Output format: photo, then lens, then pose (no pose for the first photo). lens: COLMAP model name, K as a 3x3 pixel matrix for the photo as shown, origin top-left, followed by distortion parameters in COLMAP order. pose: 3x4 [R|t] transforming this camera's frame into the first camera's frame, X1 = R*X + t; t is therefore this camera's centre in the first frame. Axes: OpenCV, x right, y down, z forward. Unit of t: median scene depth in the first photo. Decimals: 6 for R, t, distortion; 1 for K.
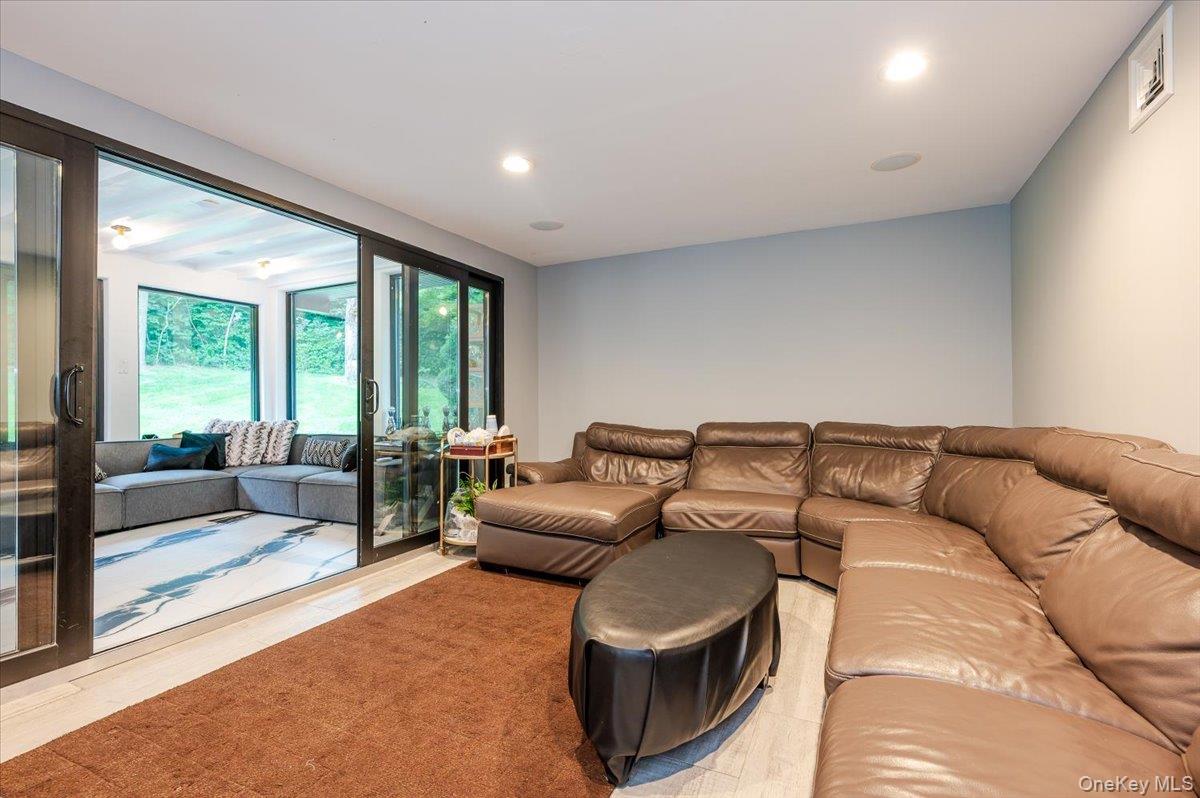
lens RADIAL K [[604.5, 0, 600.0], [0, 604.5, 399.0], [0, 0, 1]] dist [-0.001137, -0.000178]
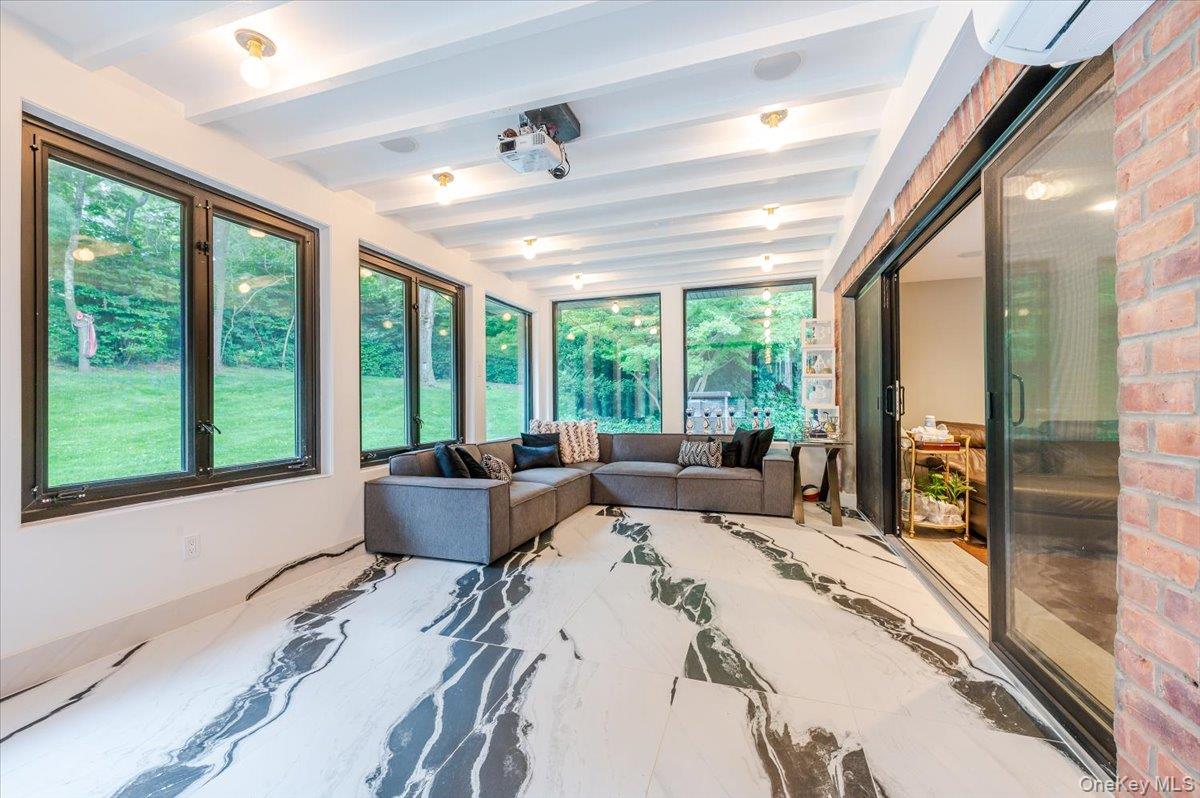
lens RADIAL K [[525.4, 0, 613.3], [0, 525.4, 399.4], [0, 0, 1]] dist [-0.001315, -0.000141]
pose [[0.988061, -0.000572, 0.154061, -0.721848], [0.000232, 0.999997, 0.002228, -0.007876], [-0.154061, -0.002165, 0.988059, 0.062279]]
